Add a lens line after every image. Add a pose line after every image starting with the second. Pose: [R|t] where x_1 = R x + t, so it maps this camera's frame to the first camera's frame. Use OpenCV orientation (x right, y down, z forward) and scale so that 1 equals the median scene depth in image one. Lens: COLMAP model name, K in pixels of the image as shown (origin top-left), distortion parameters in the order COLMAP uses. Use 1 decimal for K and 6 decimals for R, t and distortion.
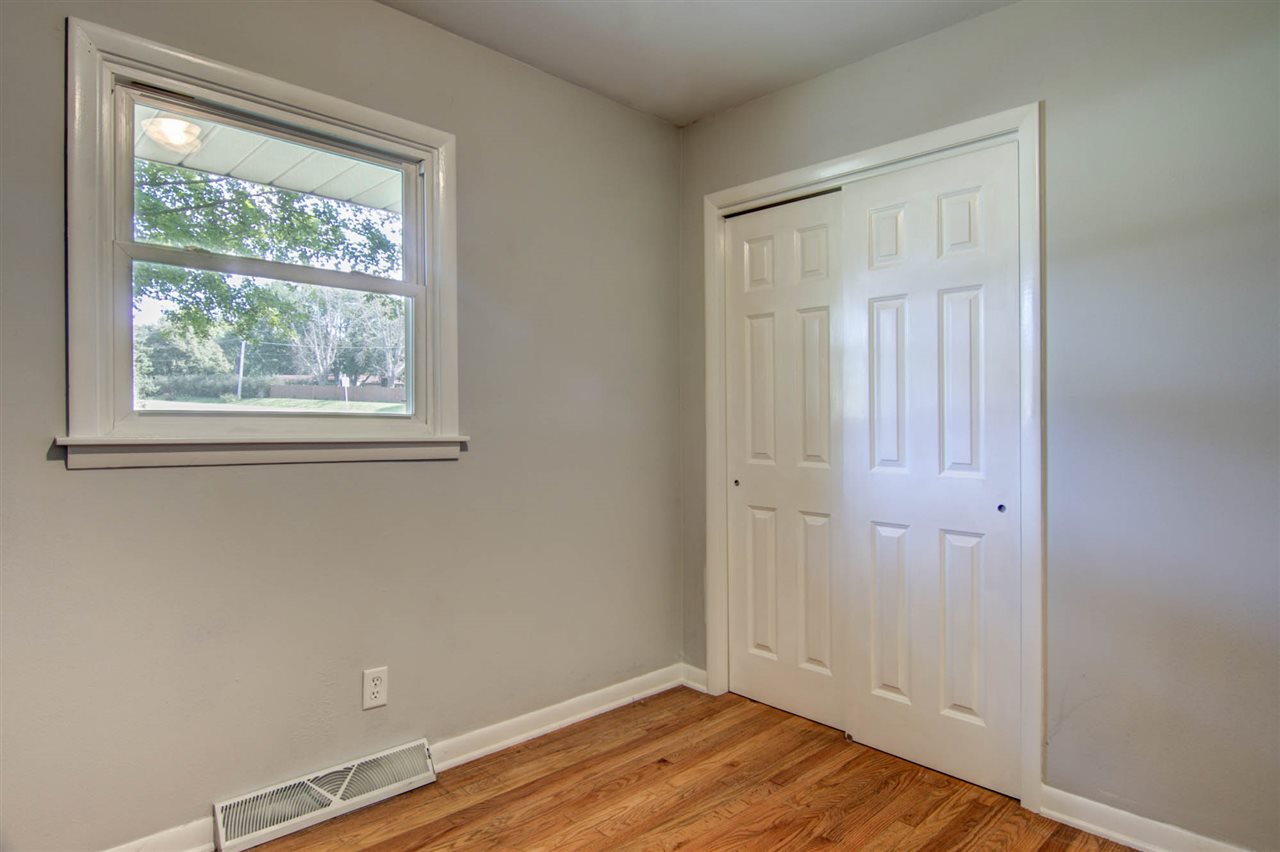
lens RADIAL K [[716.3, 0, 645.1], [0, 716.3, 427.0], [0, 0, 1]] dist [0.000051, -0.014317]
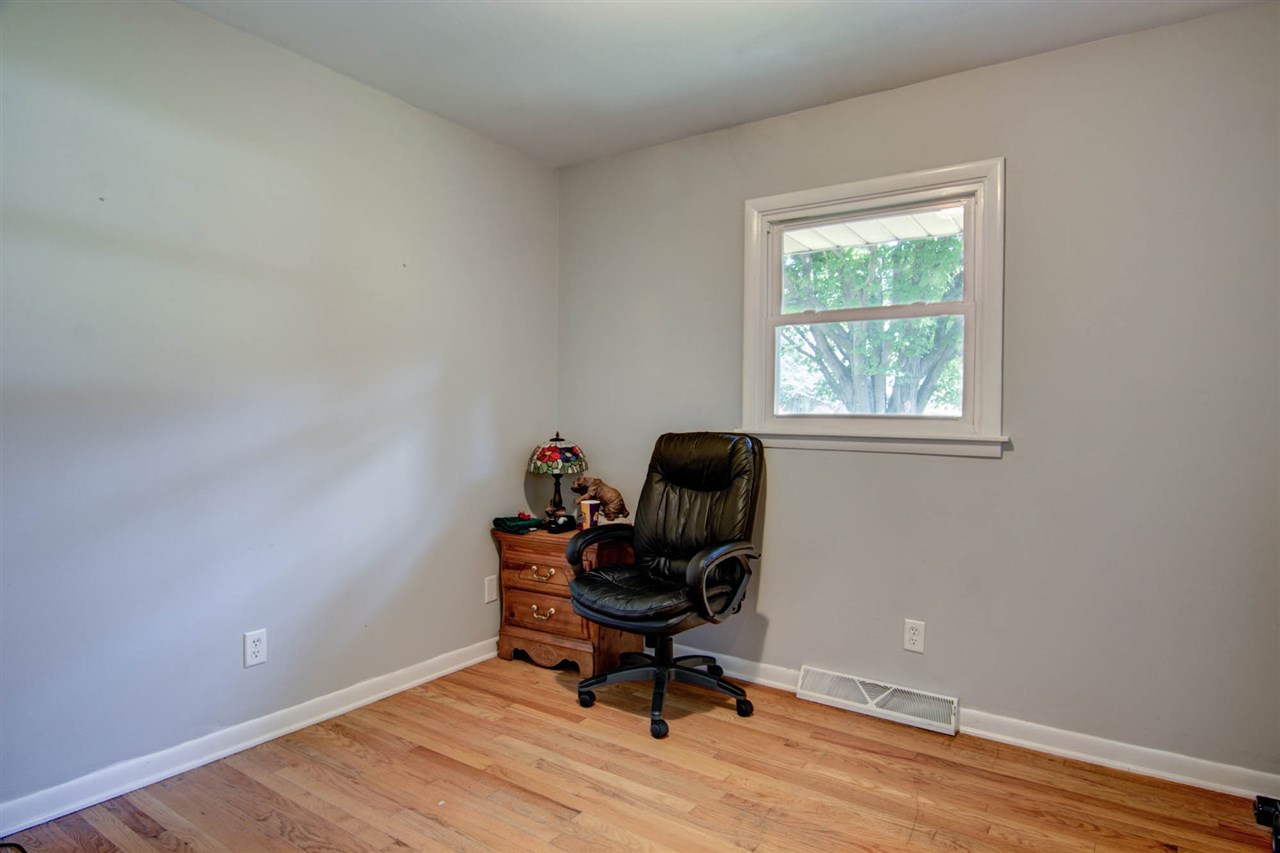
lens RADIAL K [[716.3, 0, 645.1], [0, 716.3, 427.5], [0, 0, 1]] dist [0.000051, -0.014317]
pose [[0.213177, 0.011199, -0.976949, 0.736096], [-0.017297, 0.999821, 0.007687, 0.000328], [0.976860, 0.015259, 0.213333, 0.272135]]
